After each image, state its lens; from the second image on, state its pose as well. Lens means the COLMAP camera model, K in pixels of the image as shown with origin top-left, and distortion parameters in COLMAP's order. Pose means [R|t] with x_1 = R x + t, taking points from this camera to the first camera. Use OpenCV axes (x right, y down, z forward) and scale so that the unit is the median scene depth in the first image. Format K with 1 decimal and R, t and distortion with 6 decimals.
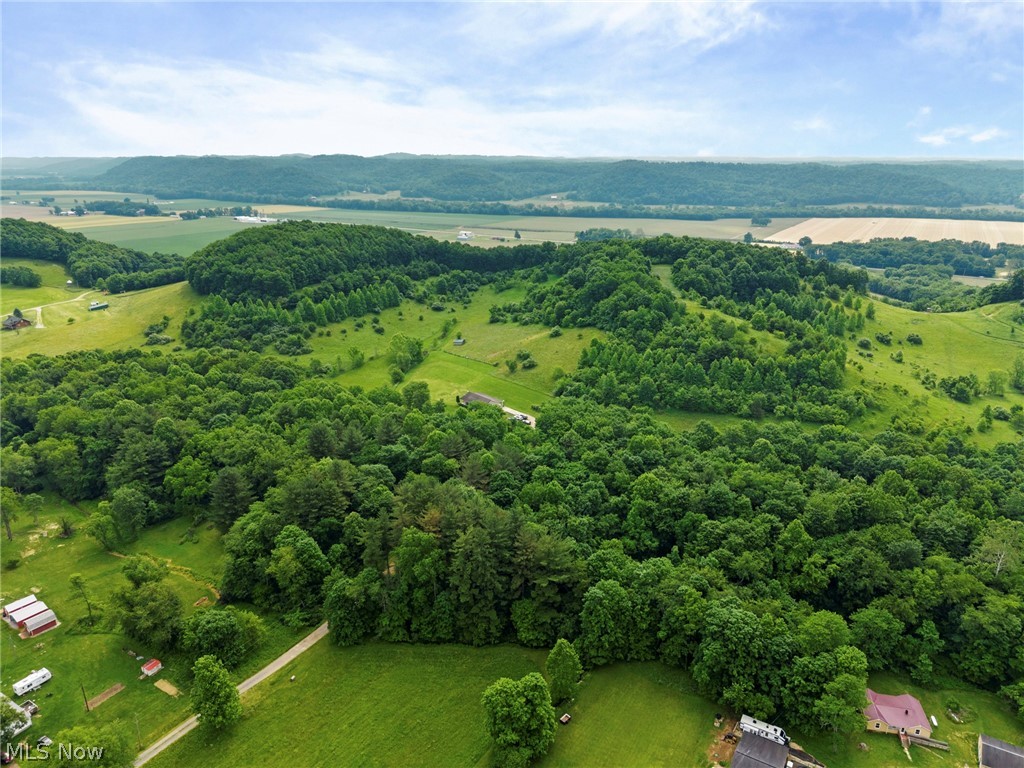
lens RADIAL K [[685.3, 0, 511.1], [0, 685.3, 398.7], [0, 0, 1]] dist [0.019359, -0.021638]
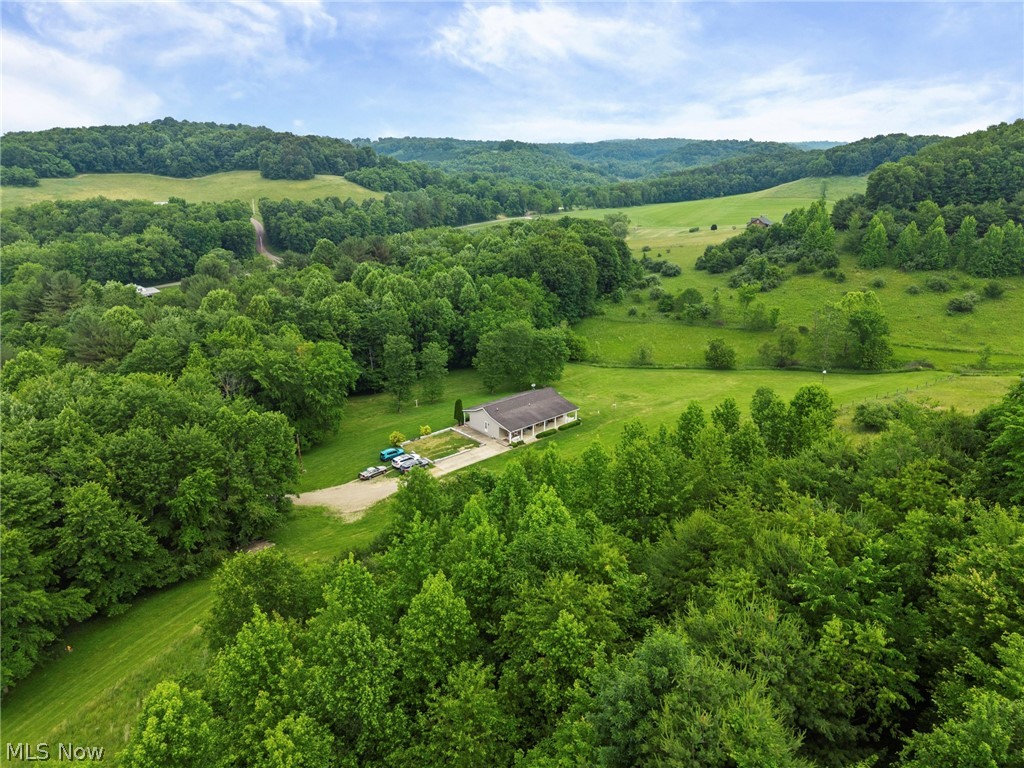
lens RADIAL K [[685.3, 0, 513.3], [0, 685.3, 383.5], [0, 0, 1]] dist [0.019359, -0.021638]
pose [[-0.006428, 0.314131, -0.949358, 0.233699], [-0.335342, 0.893726, 0.297994, -0.091723], [0.942075, 0.320275, 0.099597, 0.714376]]
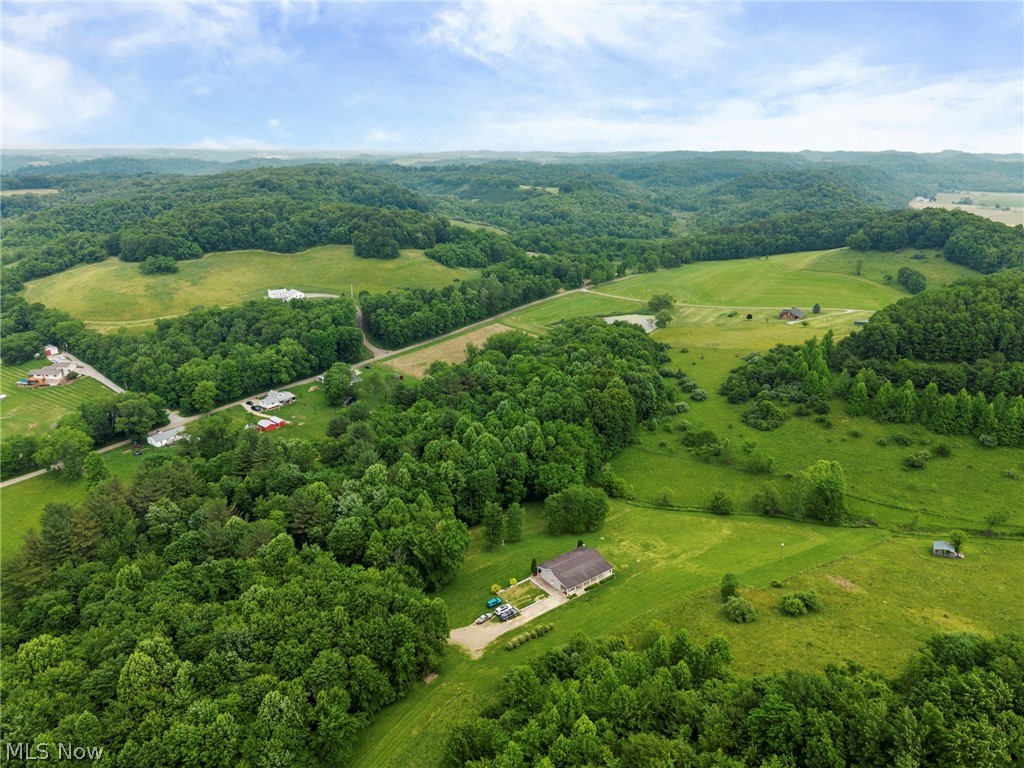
lens RADIAL K [[685.3, 0, 513.2], [0, 685.3, 382.1], [0, 0, 1]] dist [0.019359, -0.021638]
pose [[-0.088083, 0.310393, -0.946519, 0.348640], [-0.333201, 0.886294, 0.321651, -0.230879], [0.938732, 0.343713, 0.025356, 0.660511]]
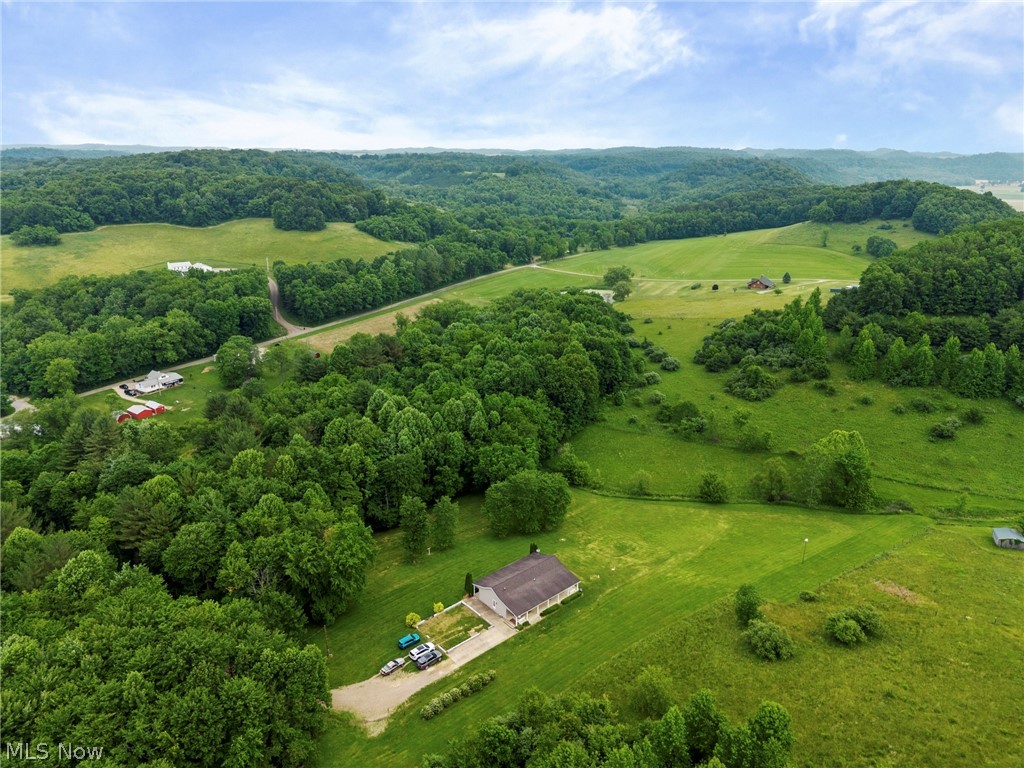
lens RADIAL K [[685.3, 0, 513.0], [0, 685.3, 383.2], [0, 0, 1]] dist [0.019359, -0.021638]
pose [[-0.015840, 0.312367, -0.949830, 0.234679], [-0.337179, 0.892637, 0.299181, -0.170176], [0.941307, 0.325001, 0.091184, 0.685712]]
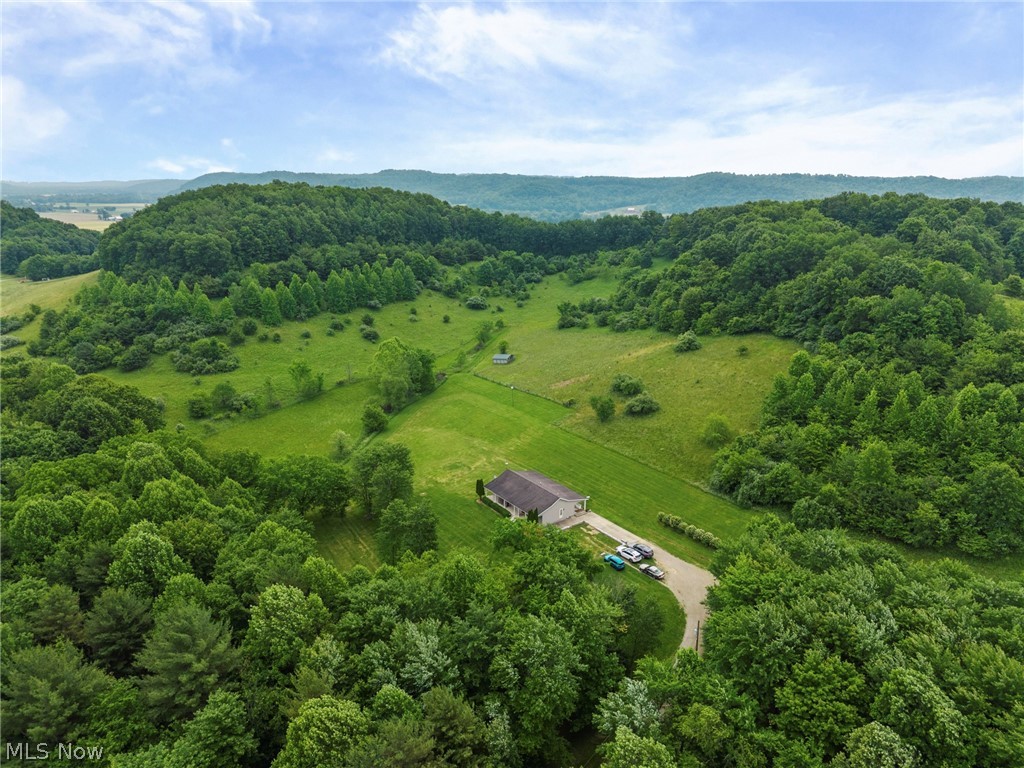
lens RADIAL K [[685.3, 0, 507.7], [0, 685.3, 391.8], [0, 0, 1]] dist [0.019359, -0.021638]
pose [[0.994606, 0.029755, -0.099363, -0.015196], [-0.034079, 0.998532, -0.042110, -0.031145], [0.097964, 0.045269, 0.994160, 0.432393]]
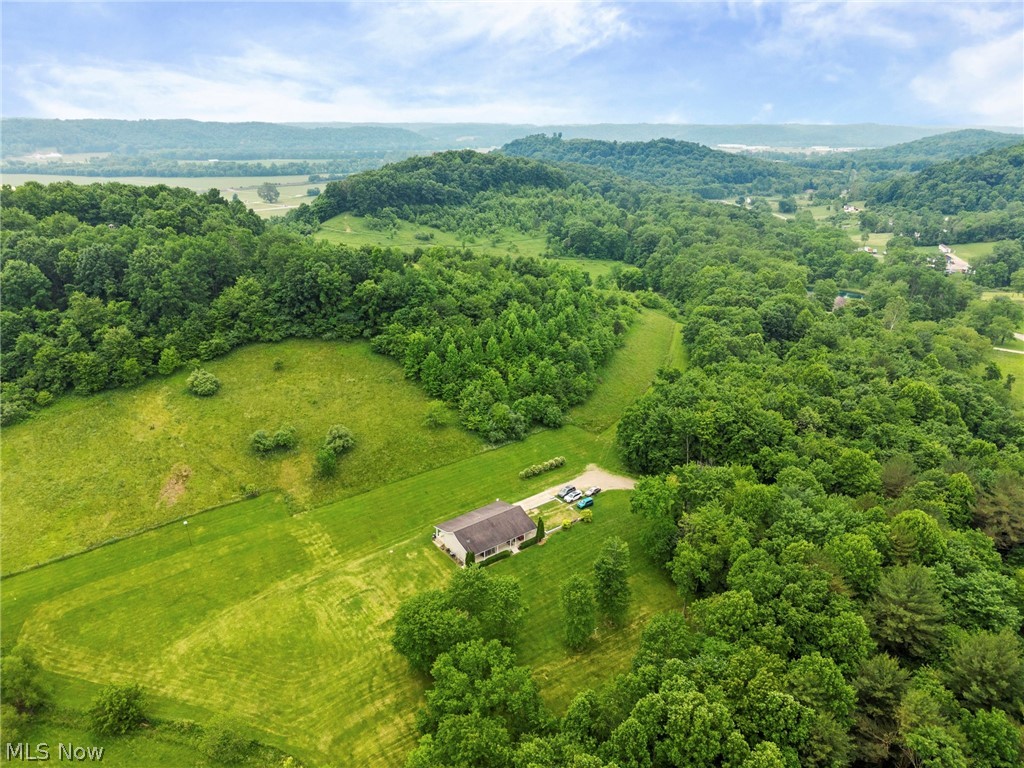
lens RADIAL K [[685.3, 0, 514.3], [0, 685.3, 382.4], [0, 0, 1]] dist [0.019359, -0.021638]
pose [[0.080080, -0.354861, 0.931483, -0.311032], [0.330139, 0.891184, 0.311126, -0.156851], [-0.940529, 0.282604, 0.188519, 0.655284]]
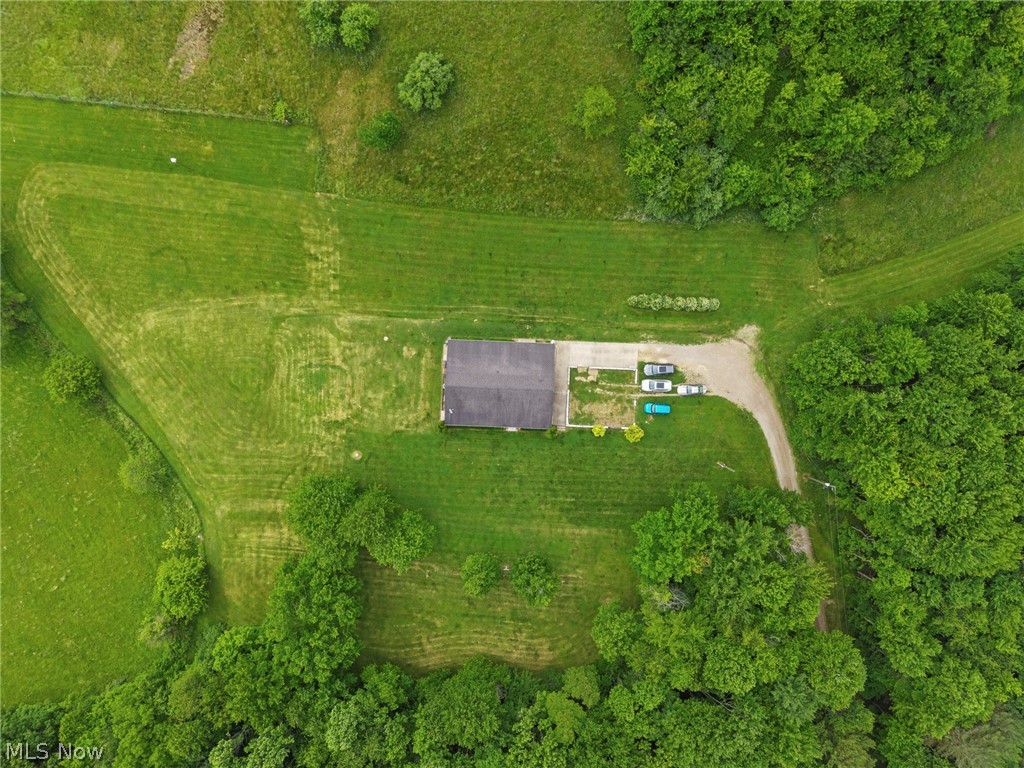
lens RADIAL K [[685.3, 0, 512.0], [0, 685.3, 391.5], [0, 0, 1]] dist [0.019359, -0.021638]
pose [[0.700868, -0.713291, 0.000071, -0.031446], [0.234421, 0.230432, 0.944430, -0.230346], [-0.673670, -0.661904, 0.328713, 0.662919]]
